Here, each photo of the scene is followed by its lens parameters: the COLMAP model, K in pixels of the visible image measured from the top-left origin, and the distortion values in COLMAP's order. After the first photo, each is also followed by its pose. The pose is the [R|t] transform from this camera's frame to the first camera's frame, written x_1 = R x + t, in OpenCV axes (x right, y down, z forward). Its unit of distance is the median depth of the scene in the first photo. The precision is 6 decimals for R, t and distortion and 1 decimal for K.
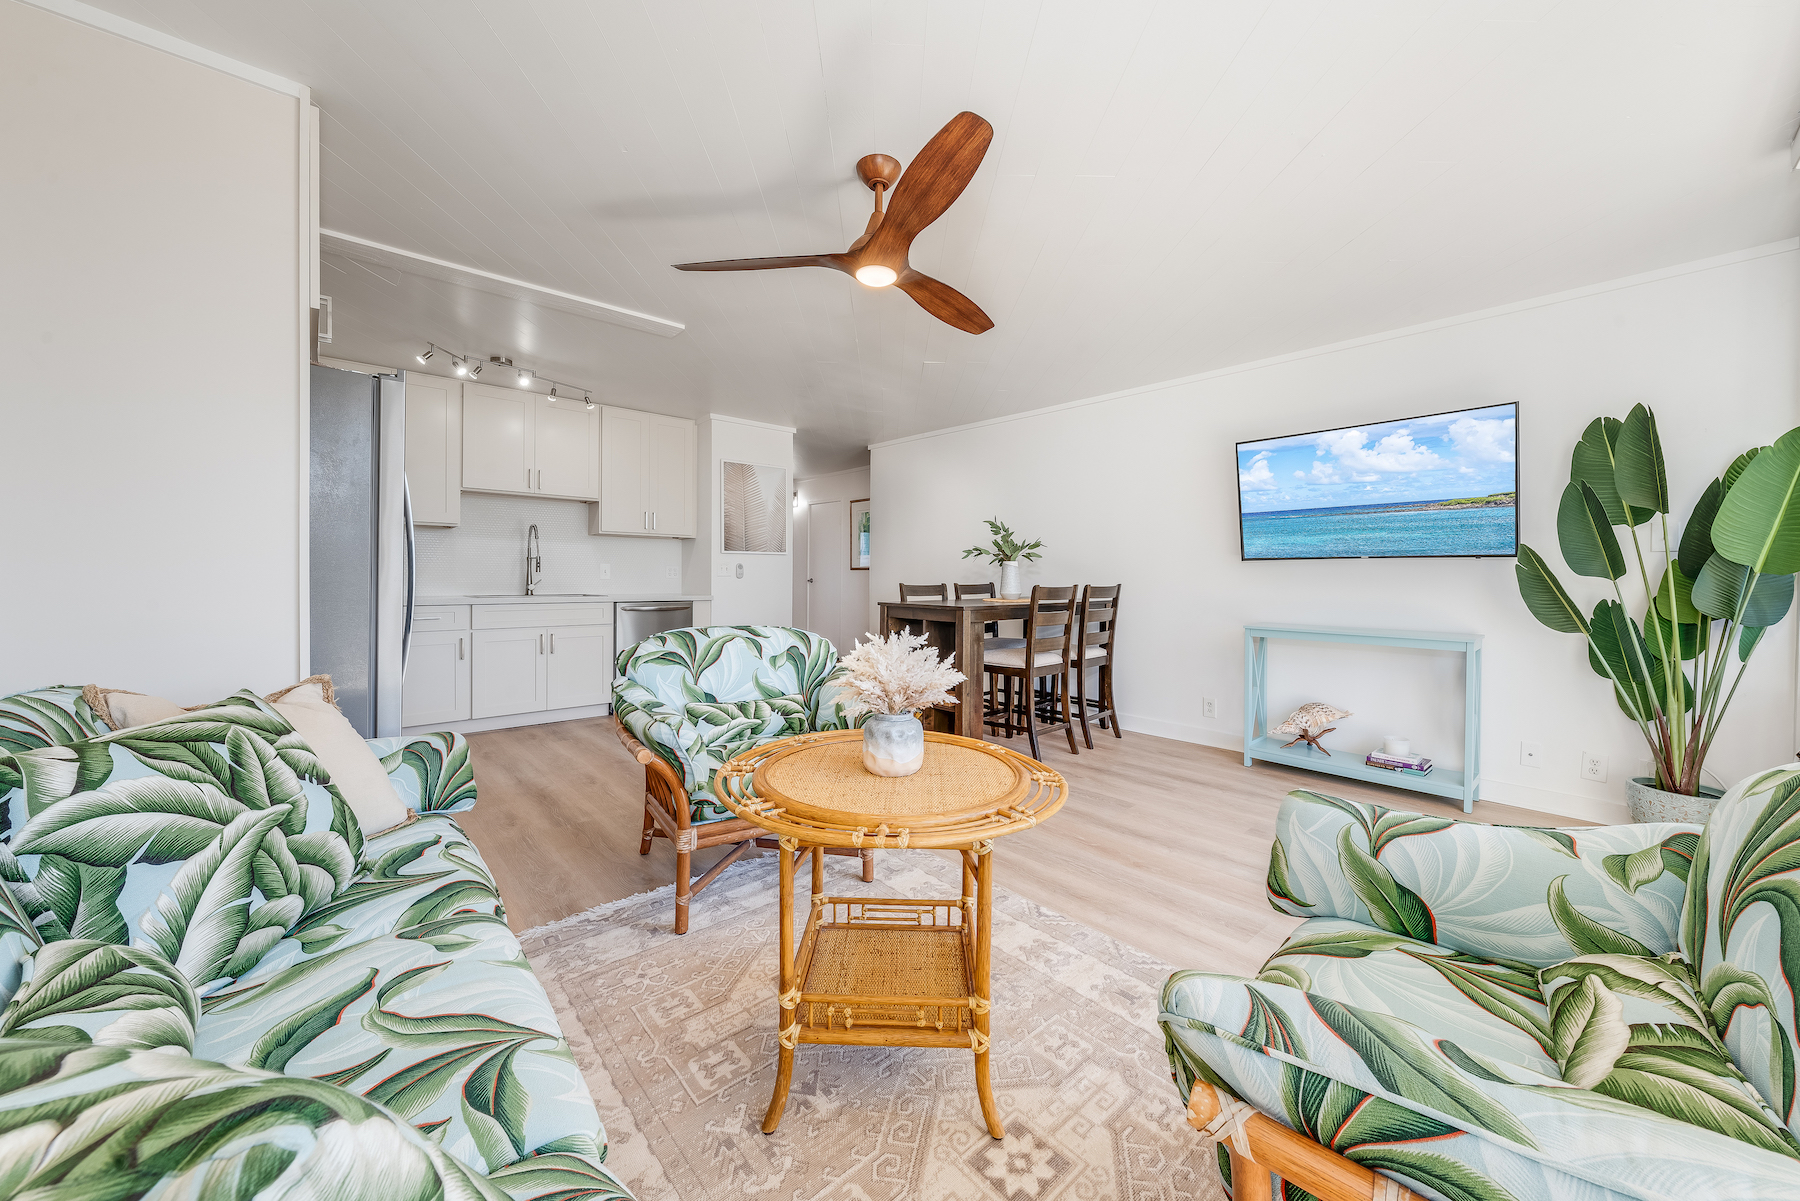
lens RADIAL K [[657.6, 0, 895.8], [0, 657.6, 581.6], [0, 0, 1]] dist [-0.000125, -0.000052]
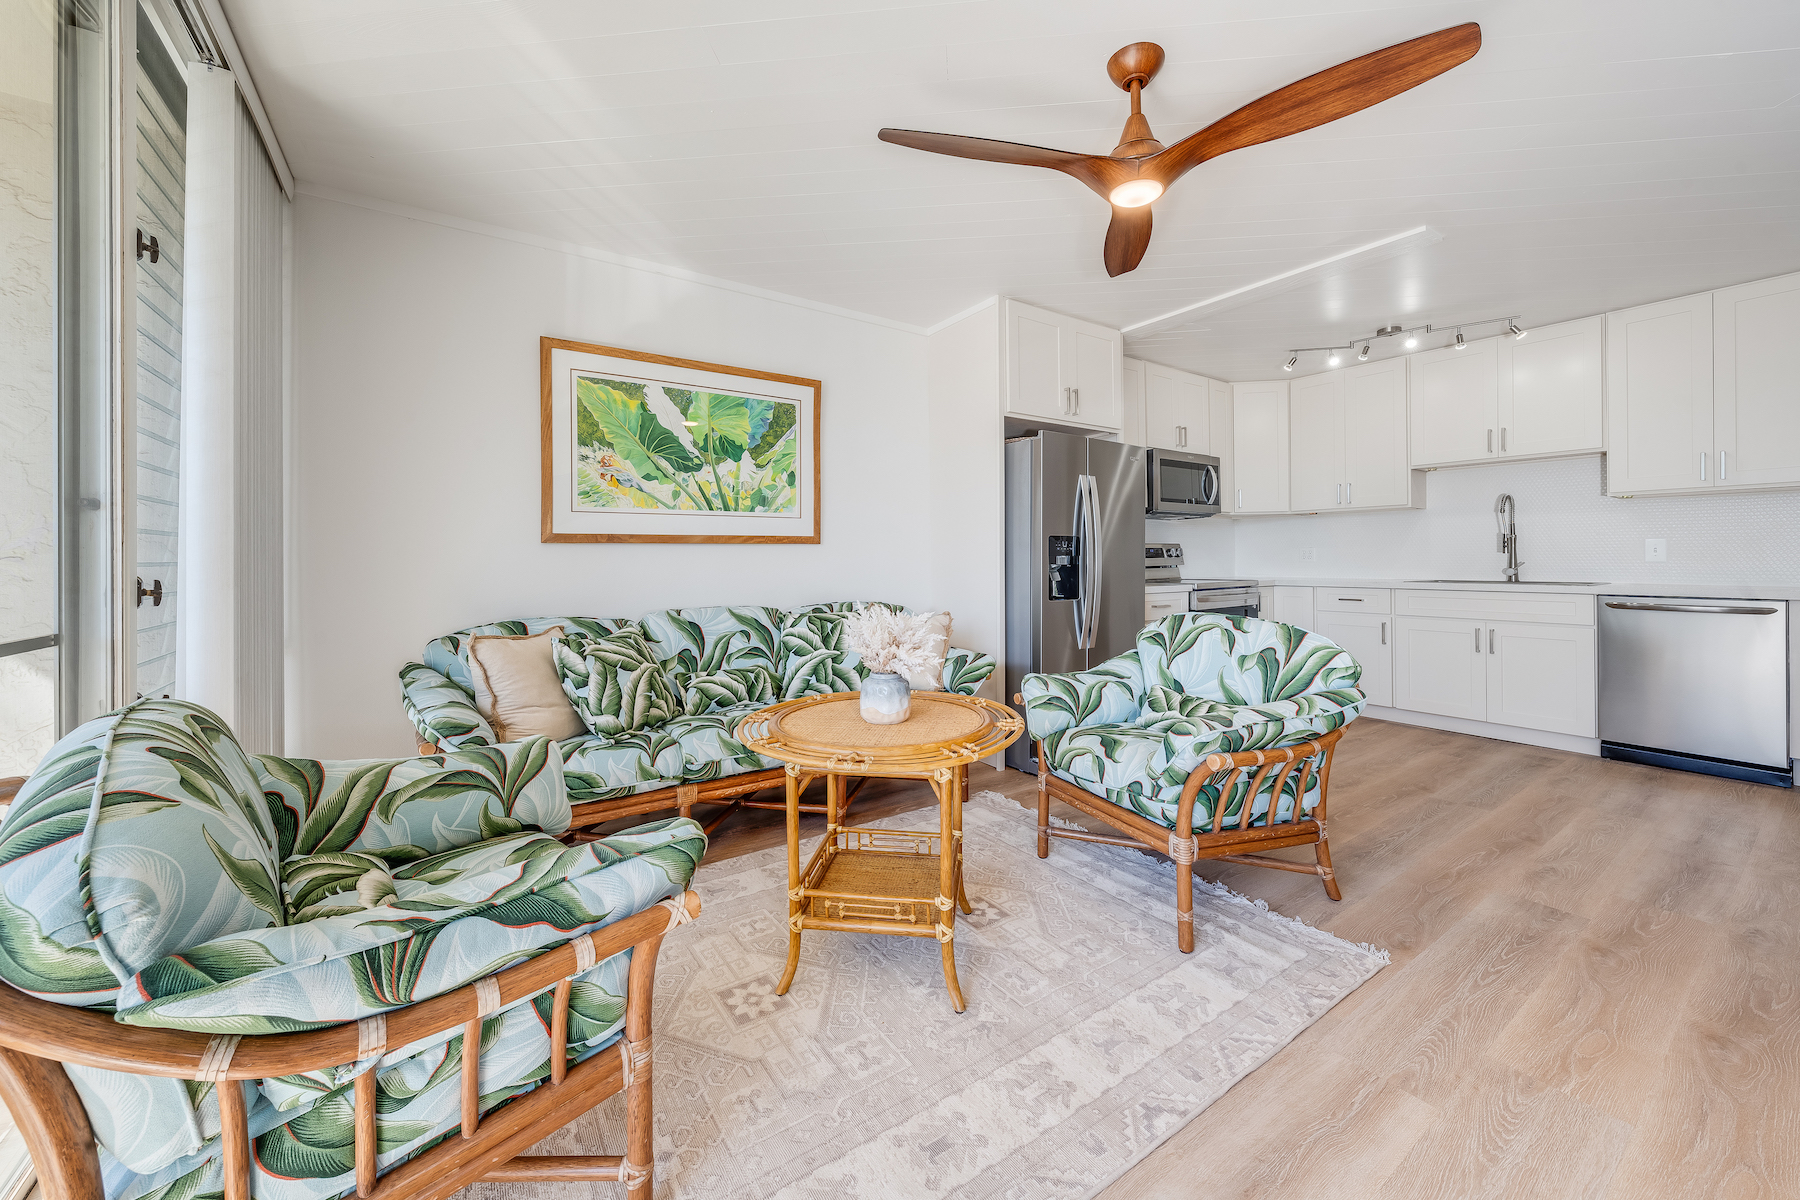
lens RADIAL K [[670.9, 0, 902.8], [0, 670.9, 557.6], [0, 0, 1]] dist [0.000234, -0.000096]
pose [[-0.130706, -0.010354, -0.991367, 0.587484], [-0.001064, 0.999946, -0.010303, 0.000233], [0.991421, -0.000292, -0.130710, 0.575788]]
